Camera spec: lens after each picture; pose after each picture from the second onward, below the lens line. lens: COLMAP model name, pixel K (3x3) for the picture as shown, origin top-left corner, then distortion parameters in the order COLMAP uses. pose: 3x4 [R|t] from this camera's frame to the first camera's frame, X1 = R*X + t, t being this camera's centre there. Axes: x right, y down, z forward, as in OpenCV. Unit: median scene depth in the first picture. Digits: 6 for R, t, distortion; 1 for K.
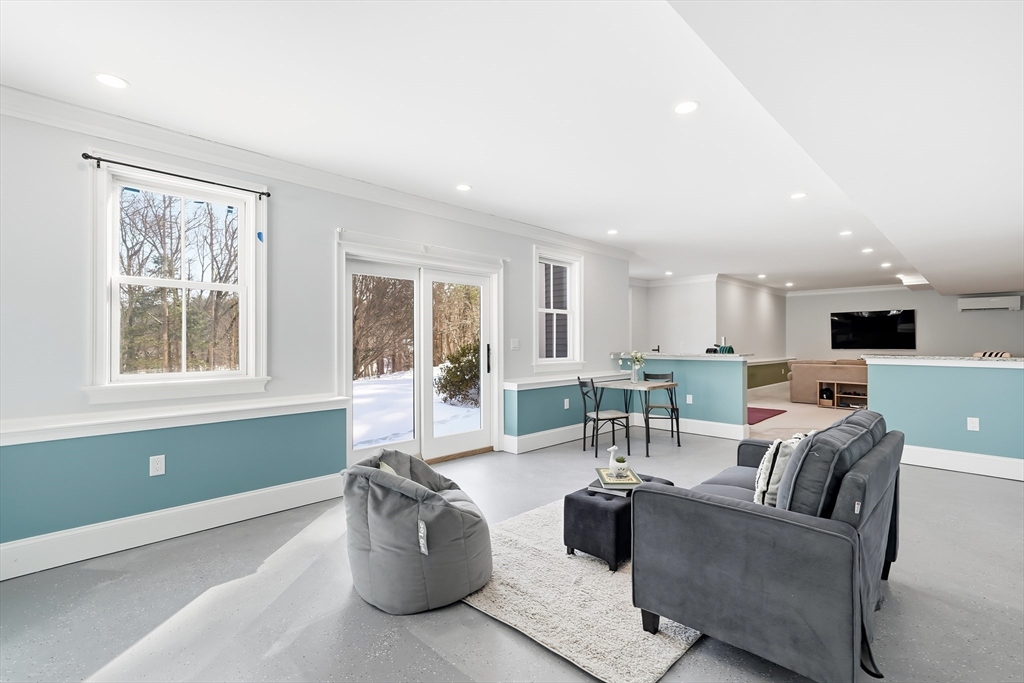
lens RADIAL K [[460.1, 0, 512.0], [0, 460.1, 341.5], [0, 0, 1]] dist [0.036761, 0.000208]
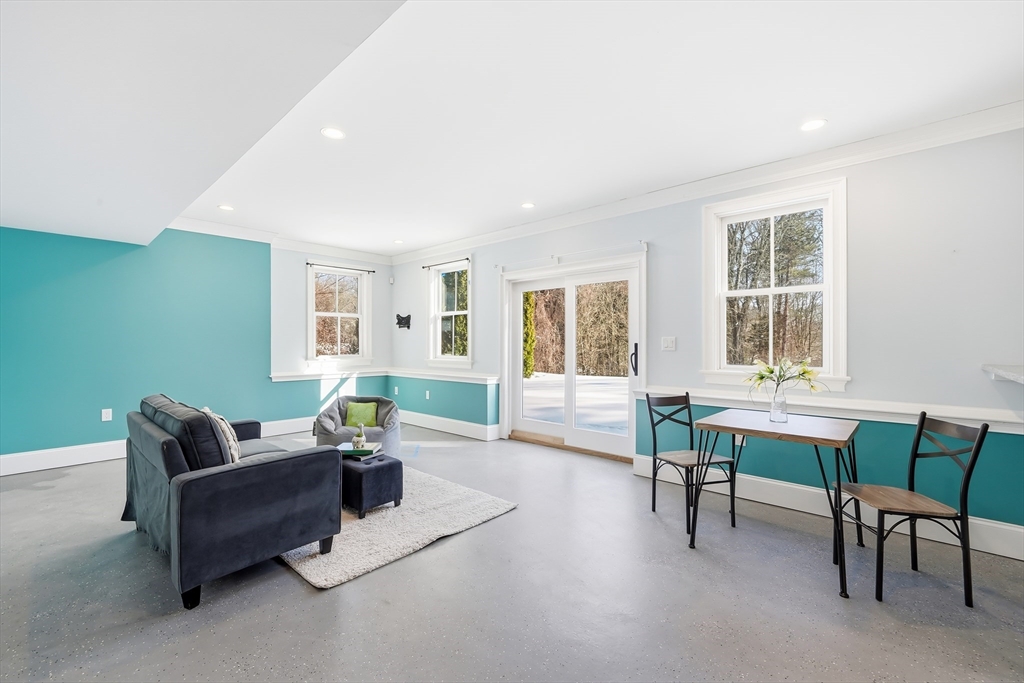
lens RADIAL K [[418.6, 0, 513.6], [0, 418.6, 339.1], [0, 0, 1]] dist [-0.005335, -0.000054]
pose [[0.064647, -0.005240, -0.997894, 0.871468], [0.005518, 0.999973, -0.004894, 0.001206], [0.997893, -0.005190, 0.064674, 0.848842]]
